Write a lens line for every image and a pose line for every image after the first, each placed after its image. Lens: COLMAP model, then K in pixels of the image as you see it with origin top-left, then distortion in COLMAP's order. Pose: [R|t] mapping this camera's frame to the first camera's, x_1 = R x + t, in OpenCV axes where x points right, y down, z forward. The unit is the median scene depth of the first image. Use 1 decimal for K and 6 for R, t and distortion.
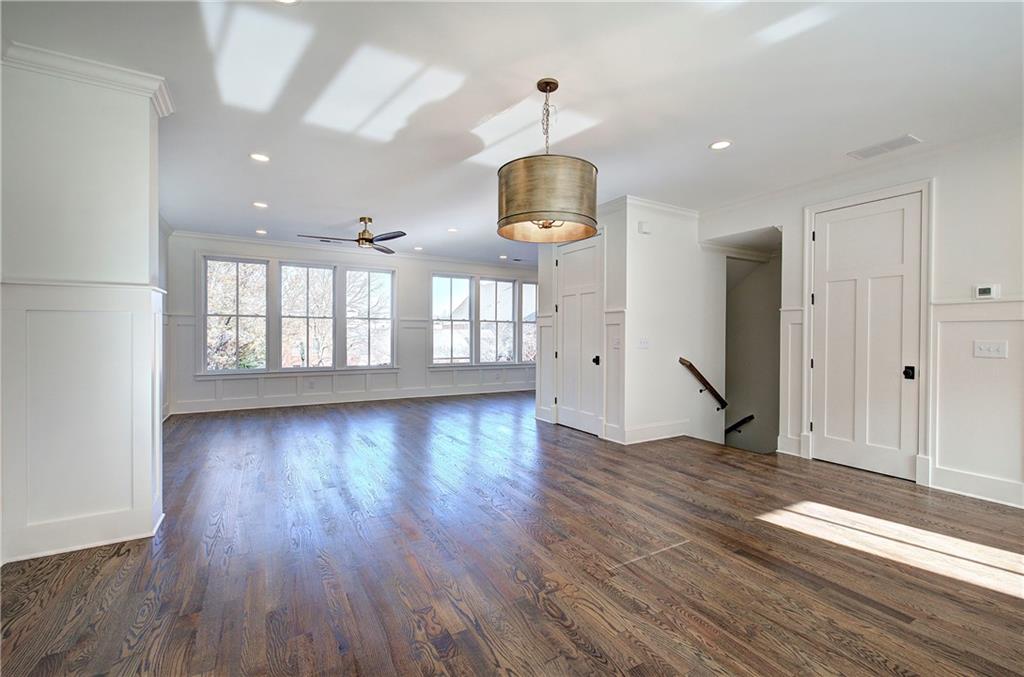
lens RADIAL K [[438.0, 0, 522.4], [0, 438.0, 334.3], [0, 0, 1]] dist [-0.003353, -0.000181]
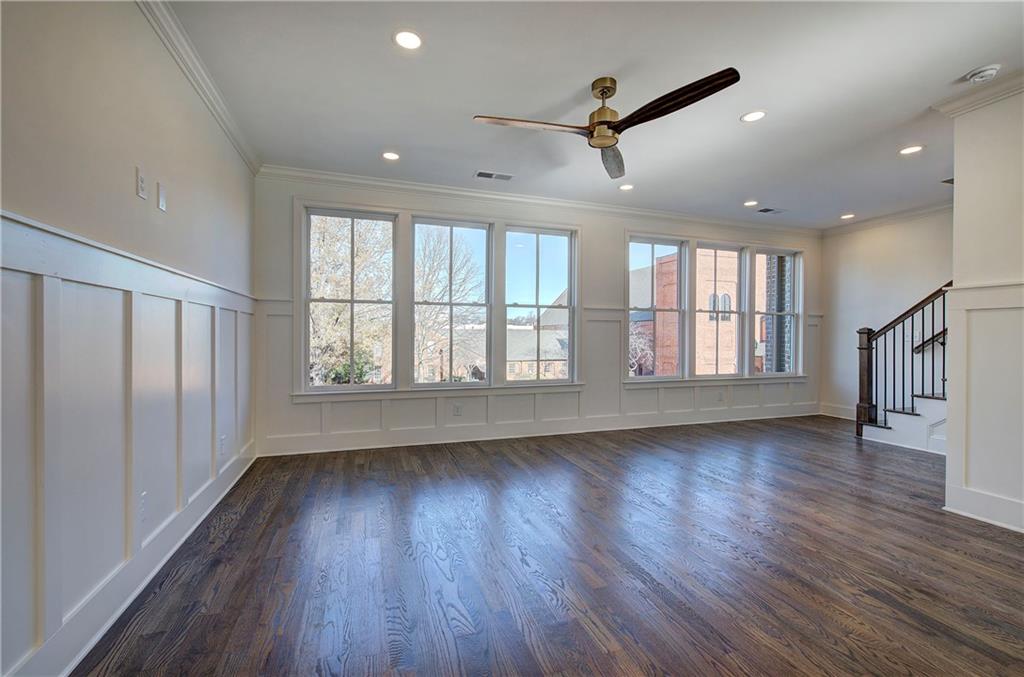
lens RADIAL K [[438.0, 0, 516.0], [0, 438.0, 332.6], [0, 0, 1]] dist [-0.003353, -0.000181]
pose [[0.980160, 0.000546, -0.198205, -0.281129], [-0.002202, 0.999964, -0.008136, 0.008268], [0.198193, 0.008411, 0.980127, 0.407363]]
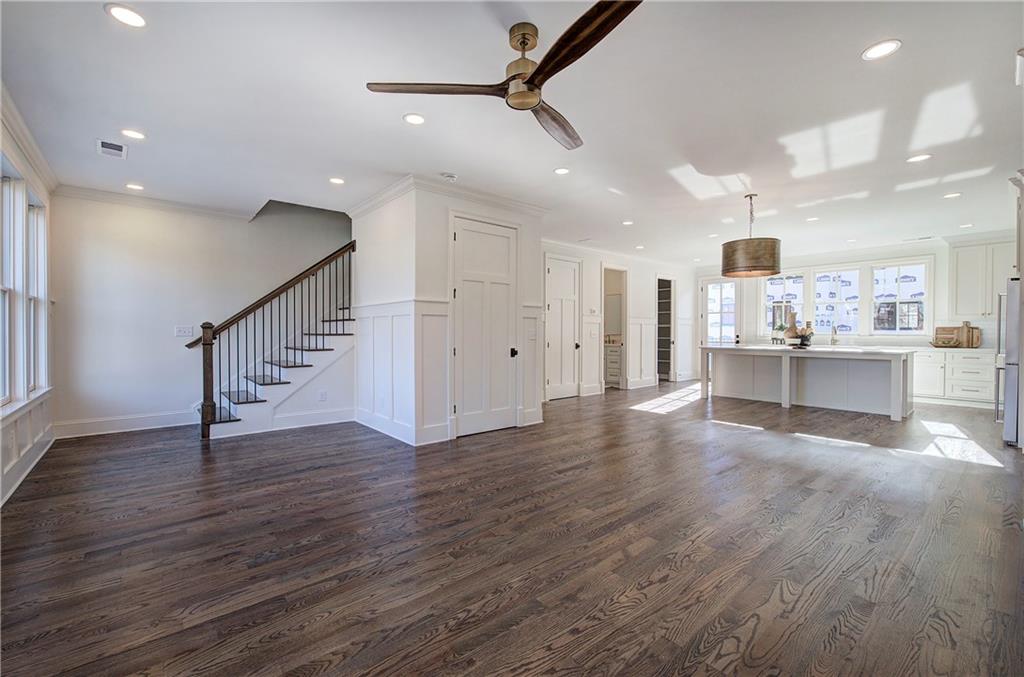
lens RADIAL K [[438.0, 0, 513.6], [0, 438.0, 333.3], [0, 0, 1]] dist [-0.003353, -0.000181]
pose [[-0.174576, -0.003955, 0.984636, -0.595826], [0.001295, 0.999990, 0.004247, 0.008549], [-0.984643, 0.002016, -0.174570, 0.857328]]
